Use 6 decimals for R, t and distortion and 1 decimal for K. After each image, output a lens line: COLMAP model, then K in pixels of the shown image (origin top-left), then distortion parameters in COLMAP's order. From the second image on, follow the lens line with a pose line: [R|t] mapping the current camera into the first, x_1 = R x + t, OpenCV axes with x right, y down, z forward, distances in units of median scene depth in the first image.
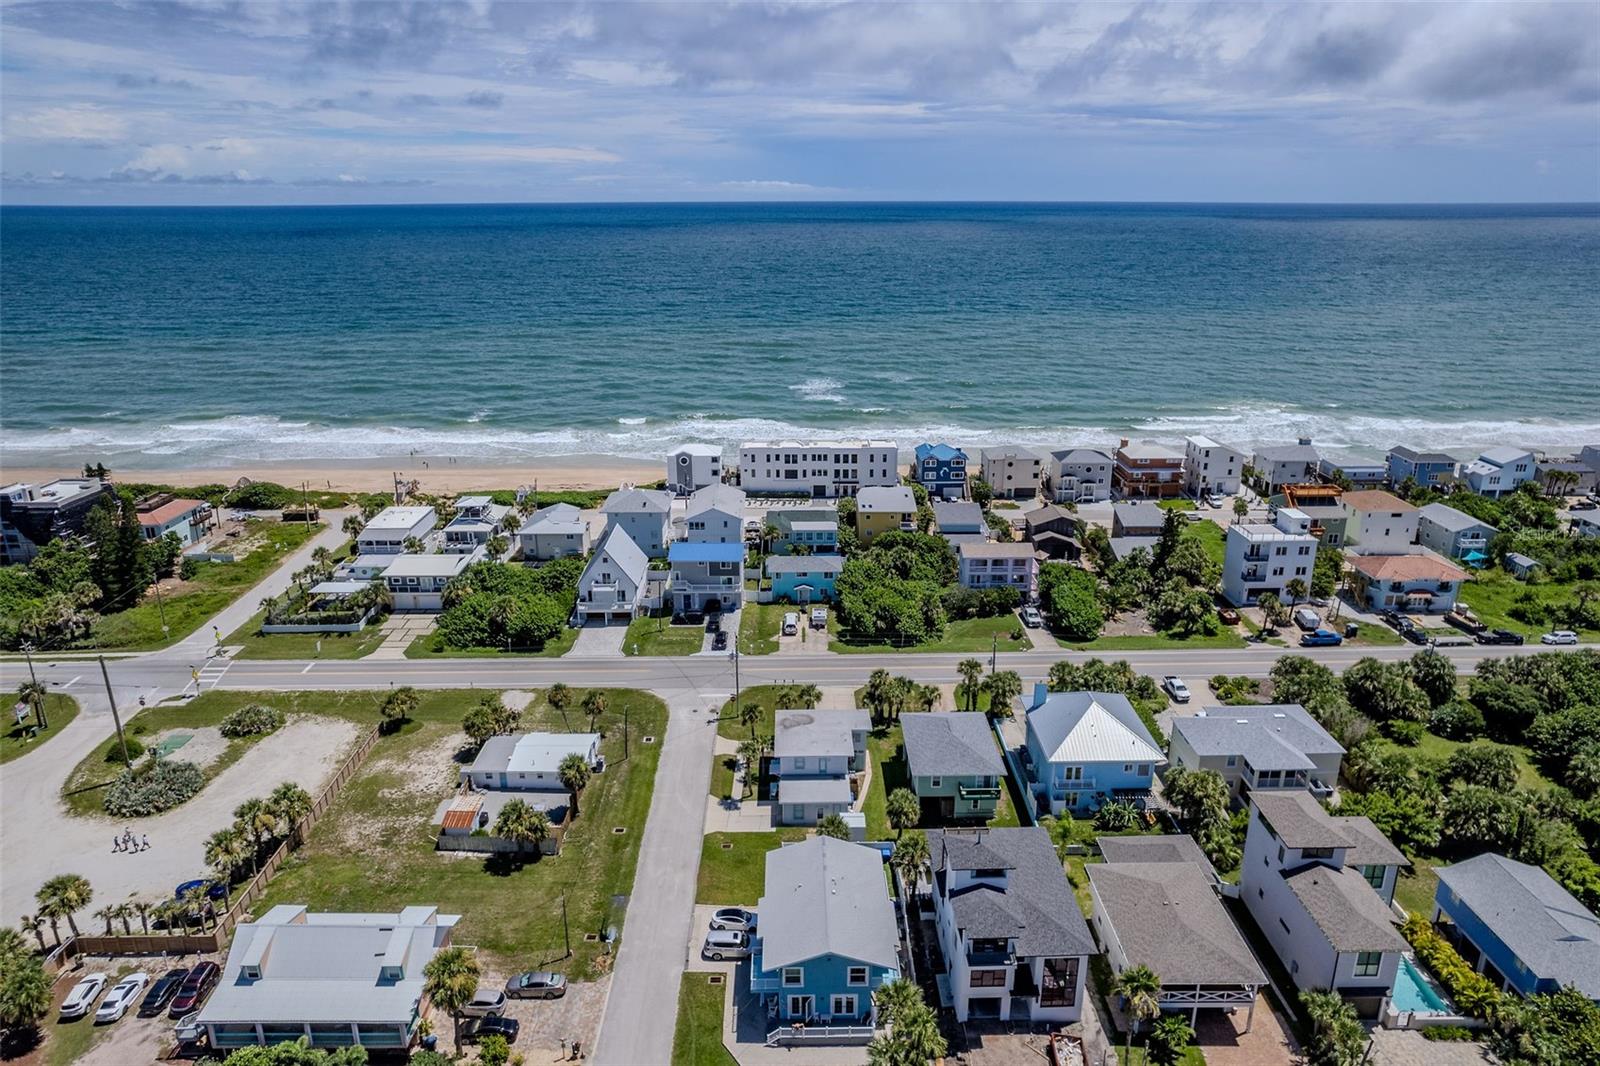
lens RADIAL K [[1009.6, 0, 800.0], [0, 1009.6, 533.0], [0, 0, 1]] dist [-0.078648, 0.041250]
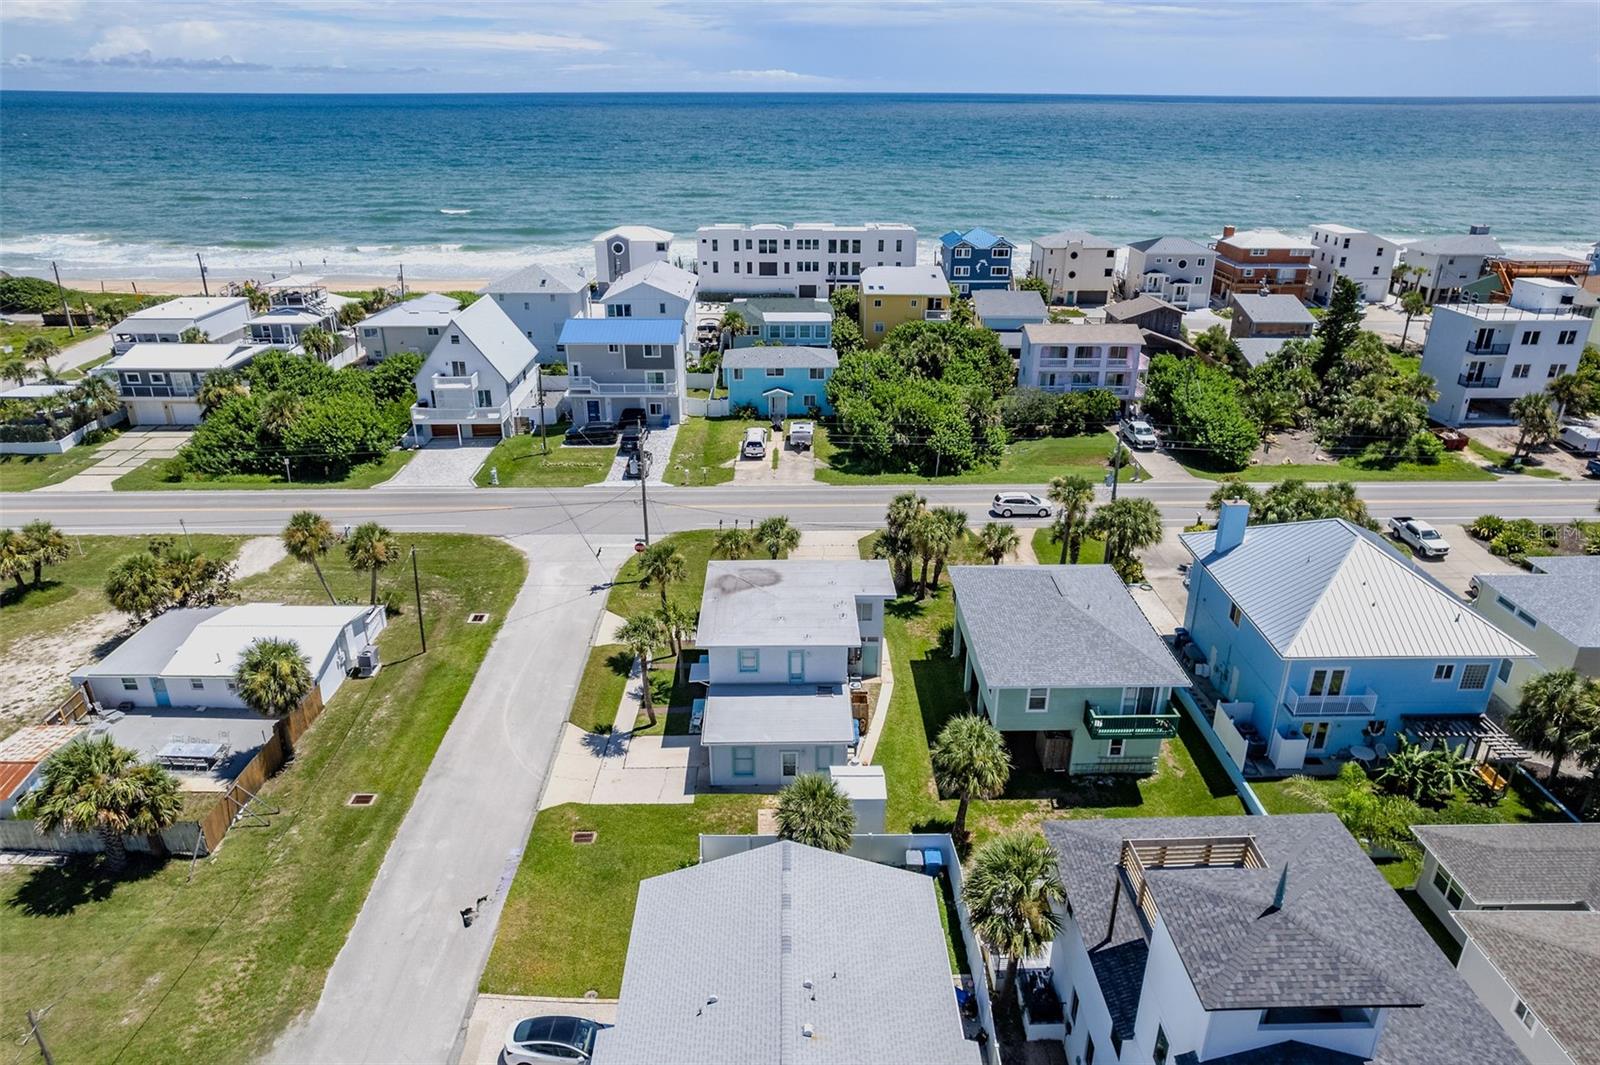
lens RADIAL K [[1009.6, 0, 800.0], [0, 1009.6, 532.5], [0, 0, 1]] dist [-0.078648, 0.041250]
pose [[0.999990, 0.002685, 0.003659, 0.016788], [-0.003004, 0.995941, 0.089960, 0.091751], [-0.003402, -0.089970, 0.995939, 0.387287]]
